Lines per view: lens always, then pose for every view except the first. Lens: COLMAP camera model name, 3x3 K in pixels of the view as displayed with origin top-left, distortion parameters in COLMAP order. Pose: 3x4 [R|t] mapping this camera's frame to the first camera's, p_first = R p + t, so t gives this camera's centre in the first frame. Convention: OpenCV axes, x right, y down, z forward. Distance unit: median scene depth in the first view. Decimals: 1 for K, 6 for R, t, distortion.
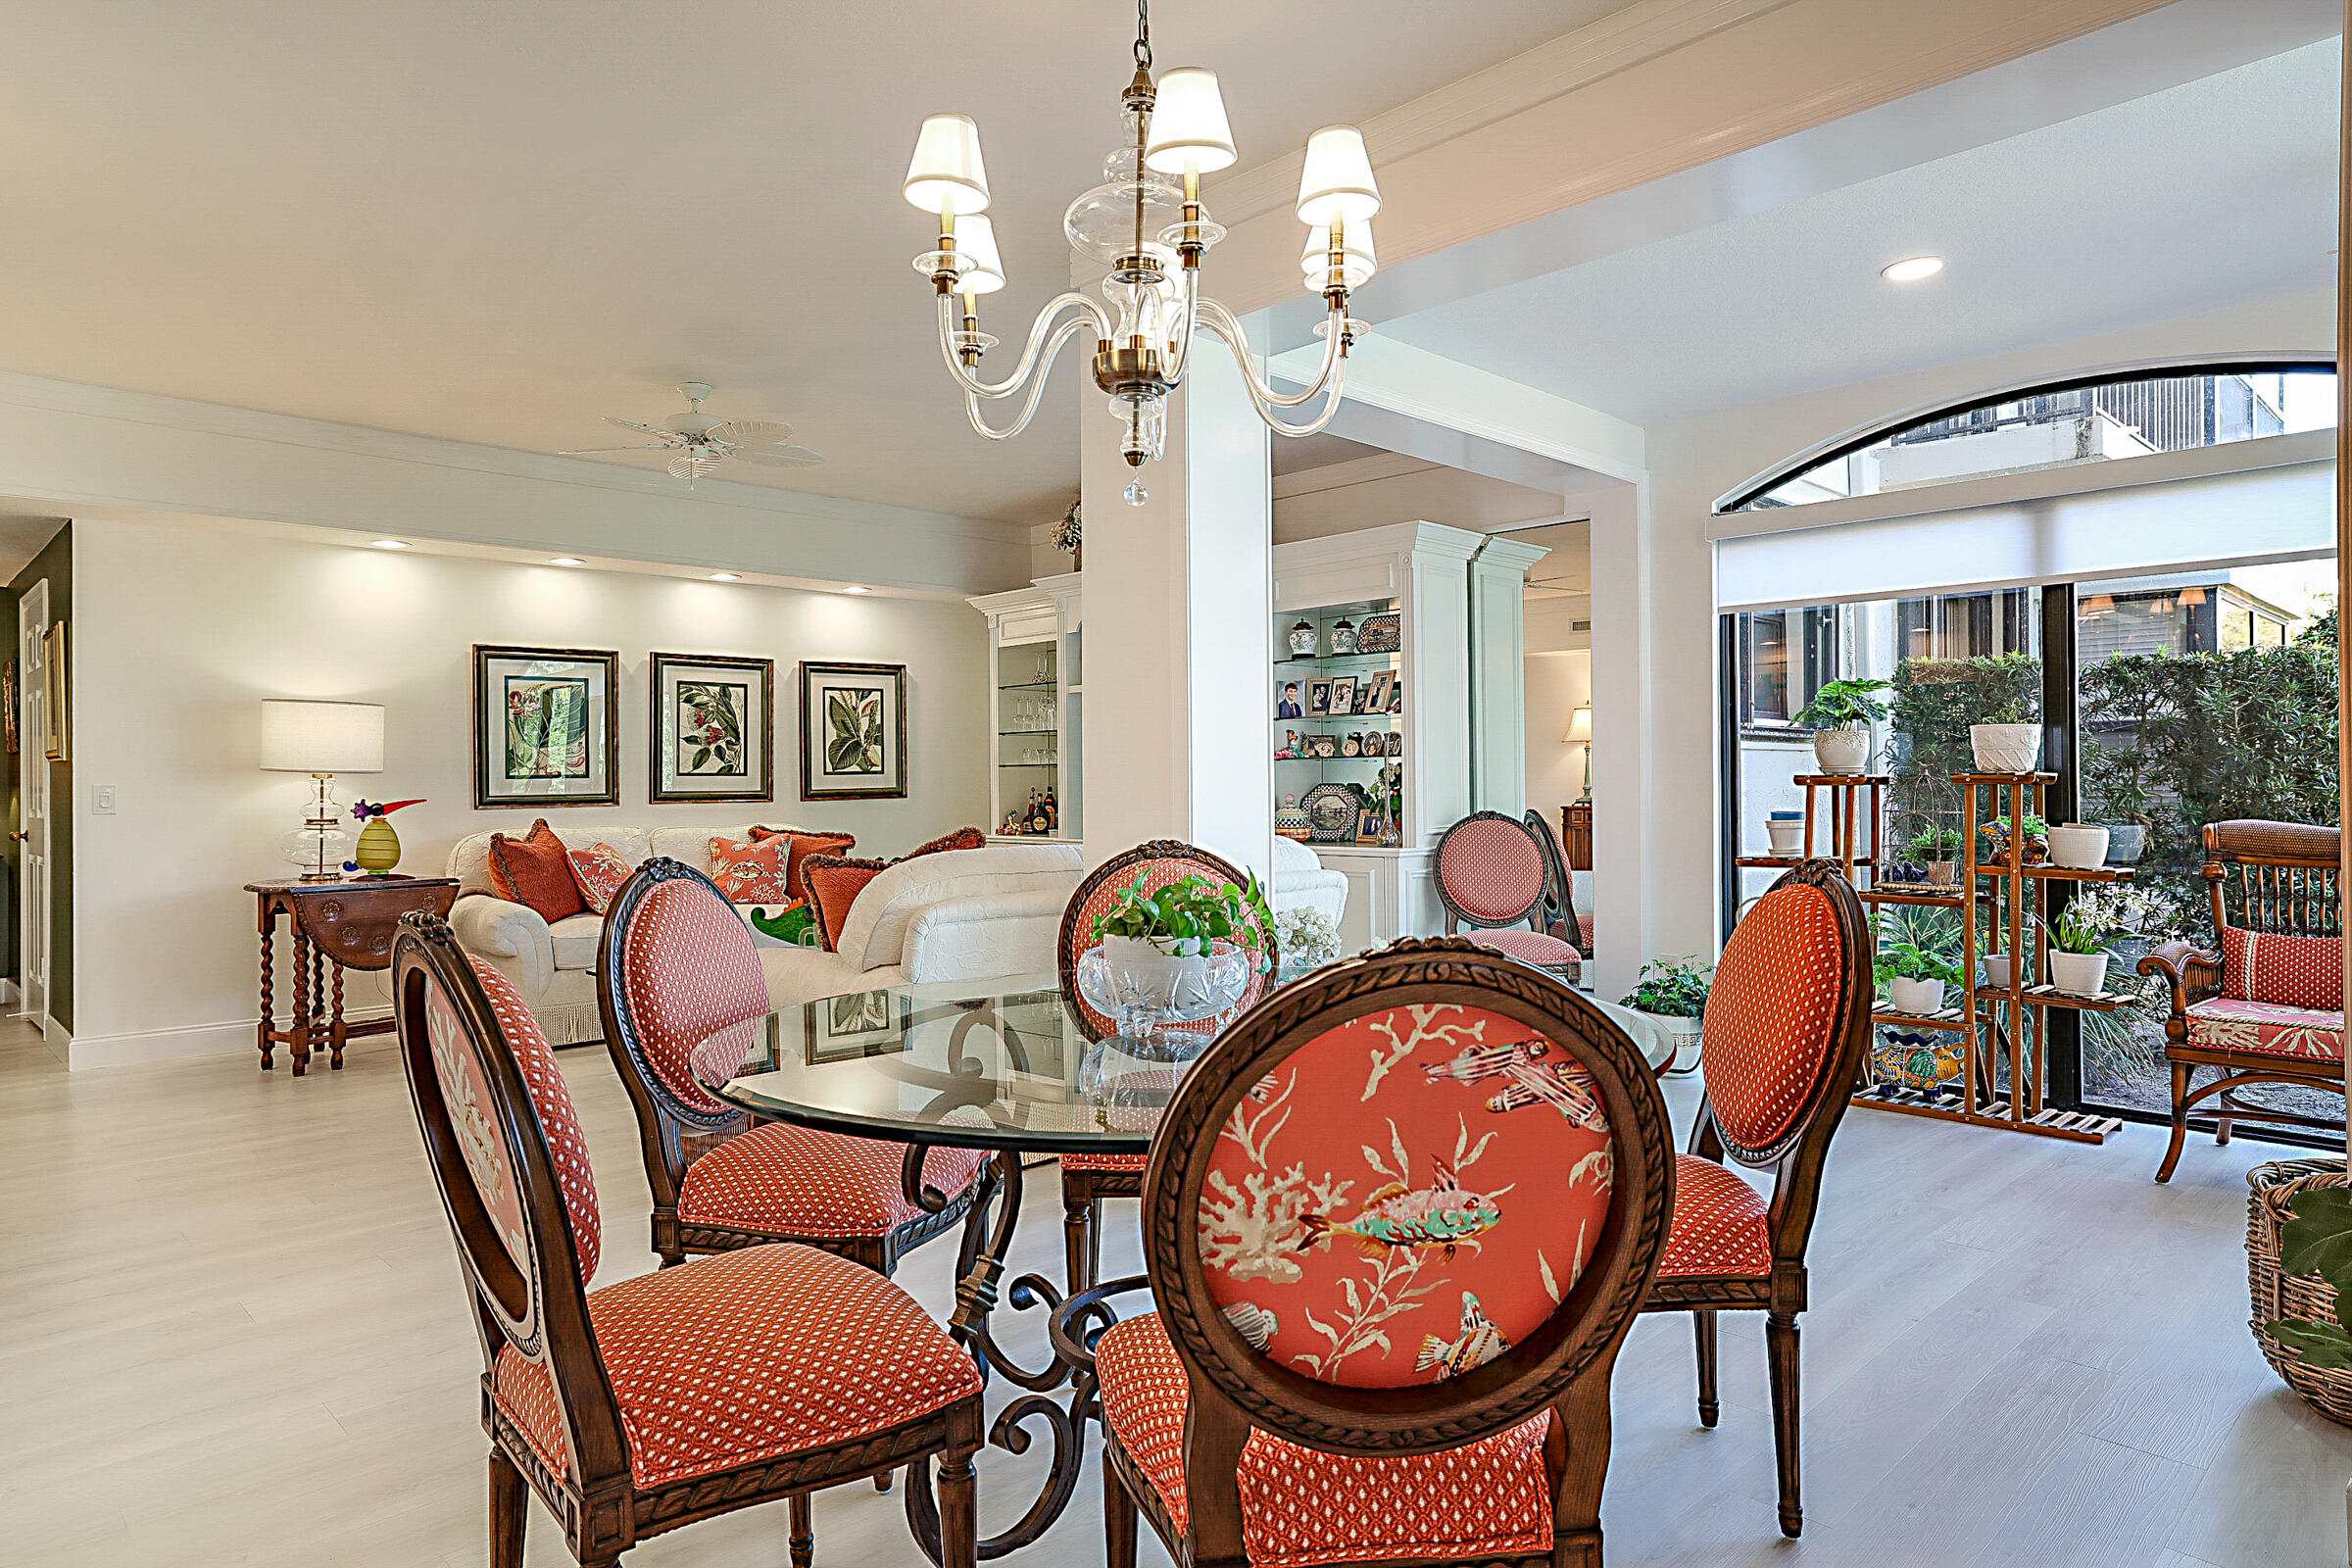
lens RADIAL K [[1355.4, 0, 1129.0], [0, 1355.4, 762.0], [0, 0, 1]] dist [-0.013382, 0.018055]
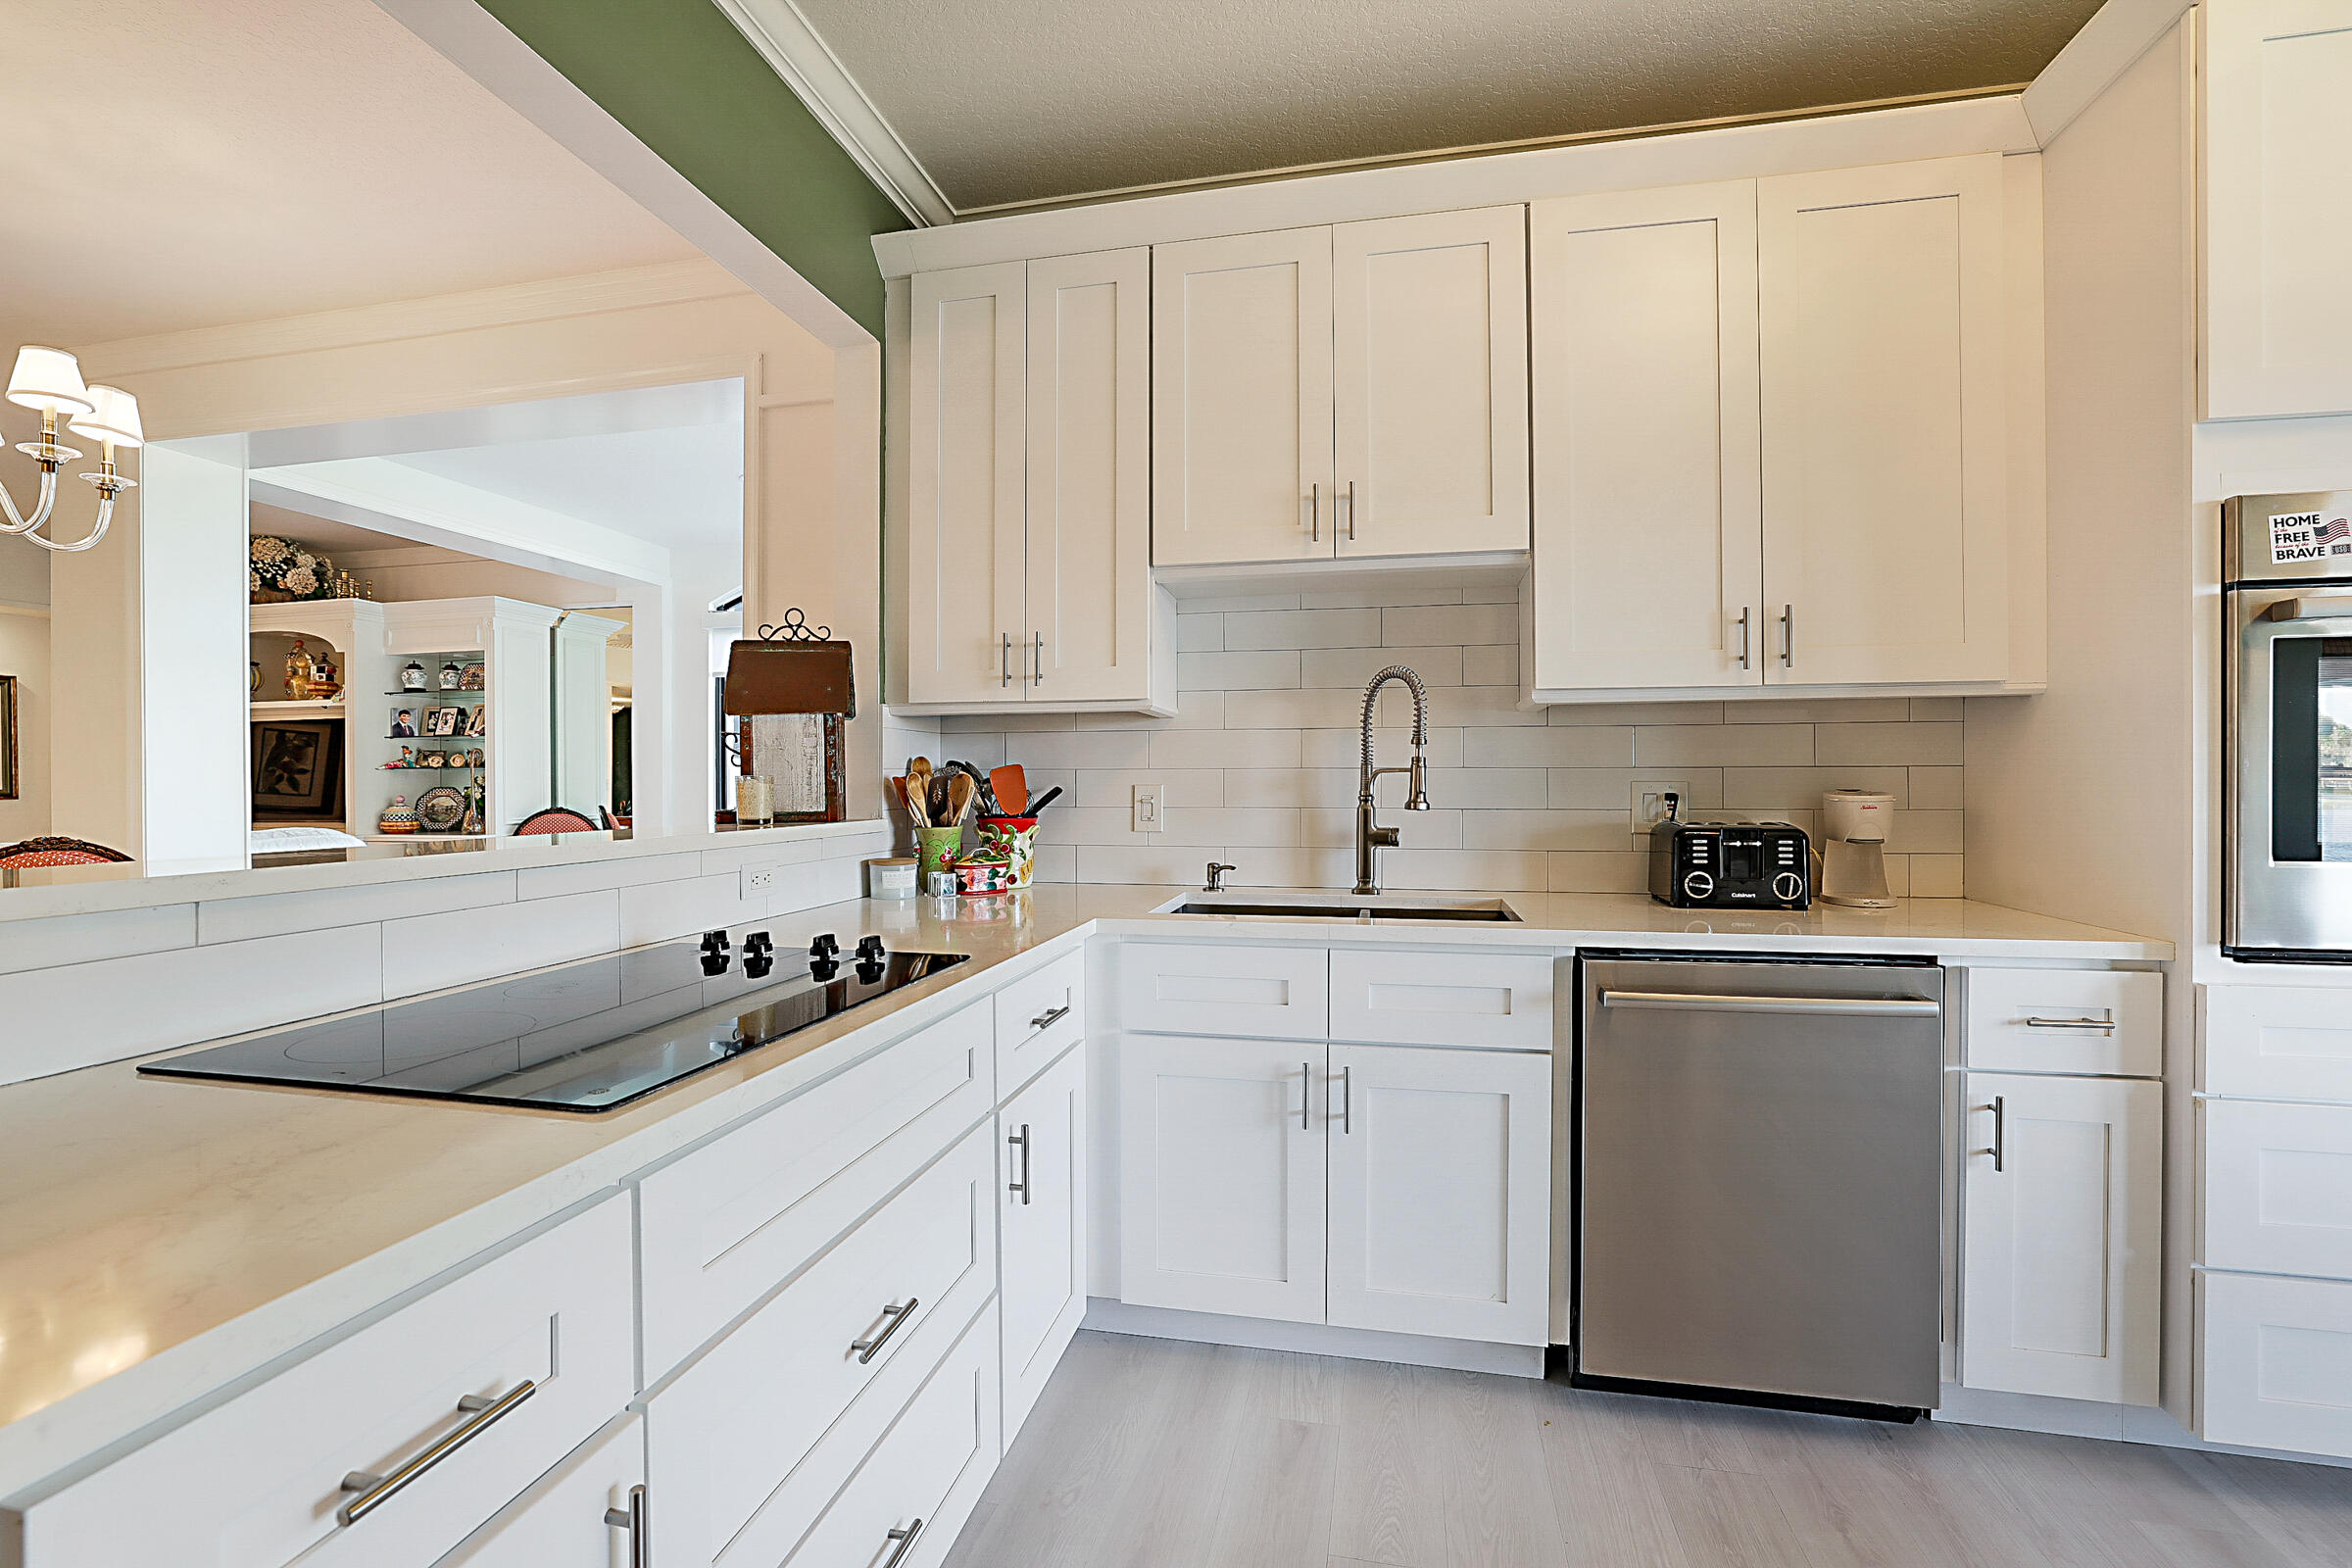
lens RADIAL K [[1017.7, 0, 1196.0], [0, 1017.7, 784.2], [0, 0, 1]] dist [-0.033119, 0.007458]
pose [[0.828366, 0.003302, 0.560178, 0.206742], [-0.012548, 0.999841, 0.012662, -0.008516], [-0.560047, -0.017518, 0.828276, -0.208967]]
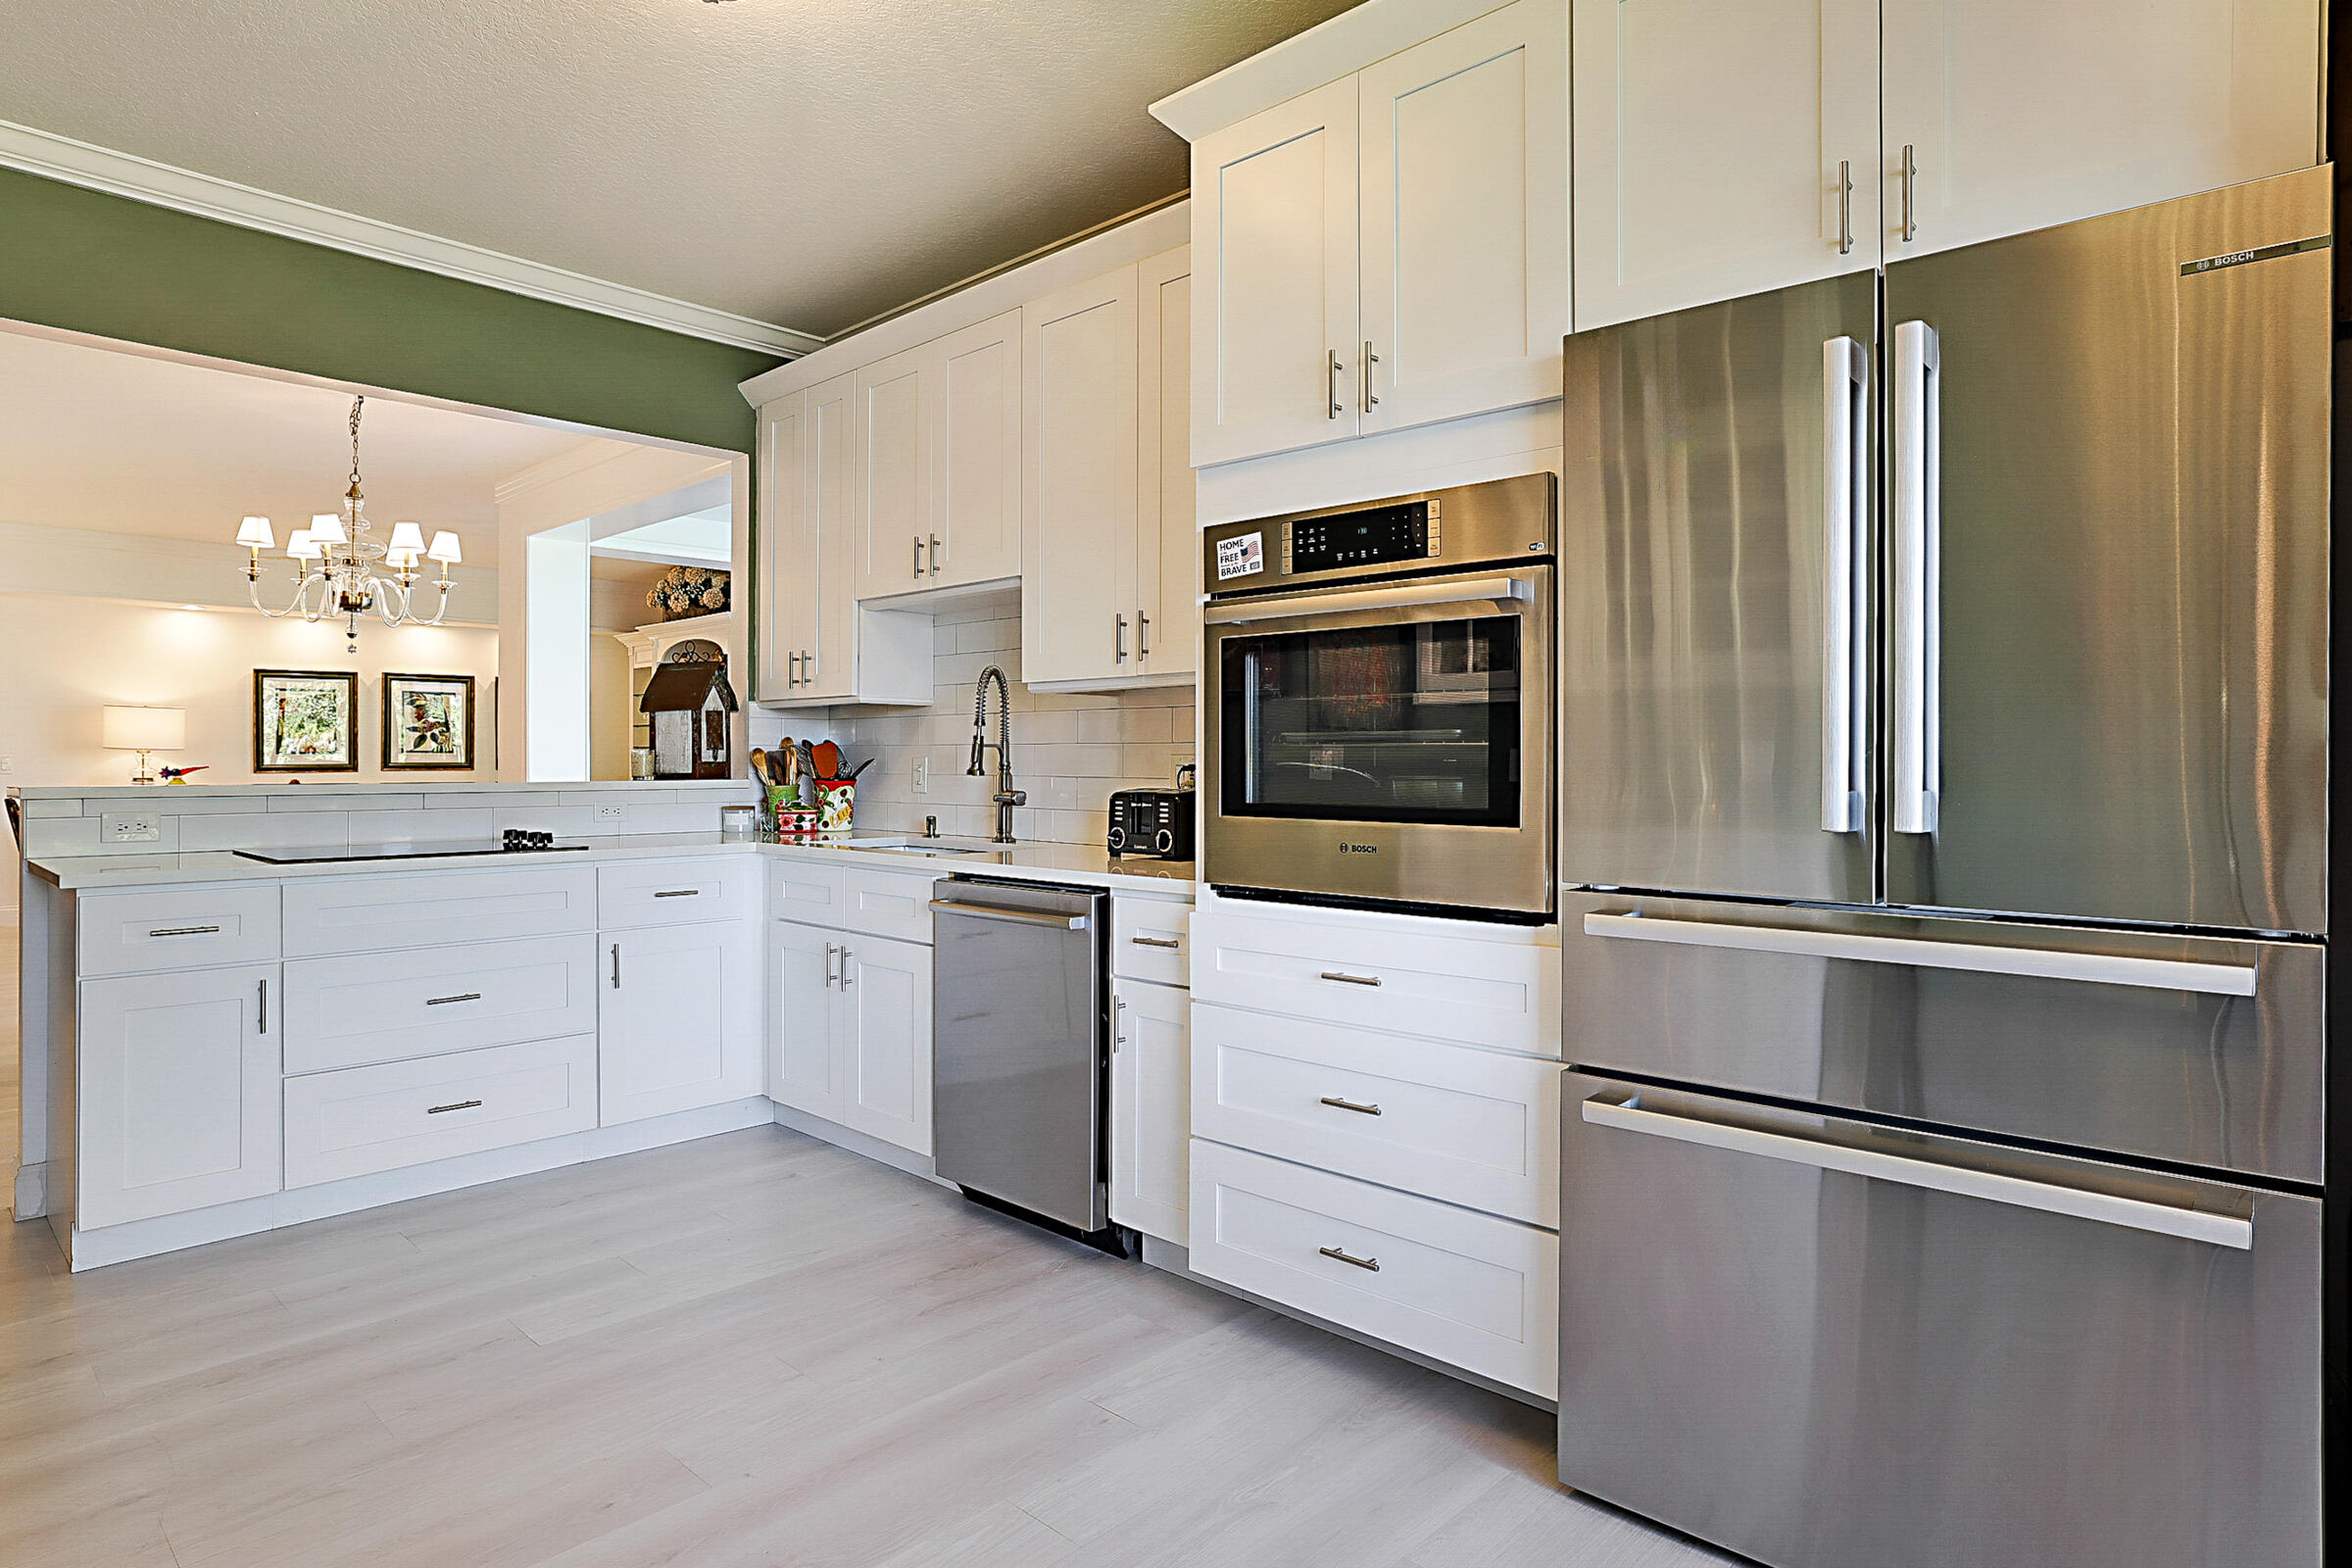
lens RADIAL K [[1352.8, 0, 1146.4], [0, 1352.8, 763.2], [0, 0, 1]] dist [-0.008989, 0.001483]
pose [[0.999907, 0.009696, 0.009546, 0.535106], [-0.009854, 0.999812, 0.016692, -0.012813], [-0.009382, -0.016785, 0.999815, -0.575686]]
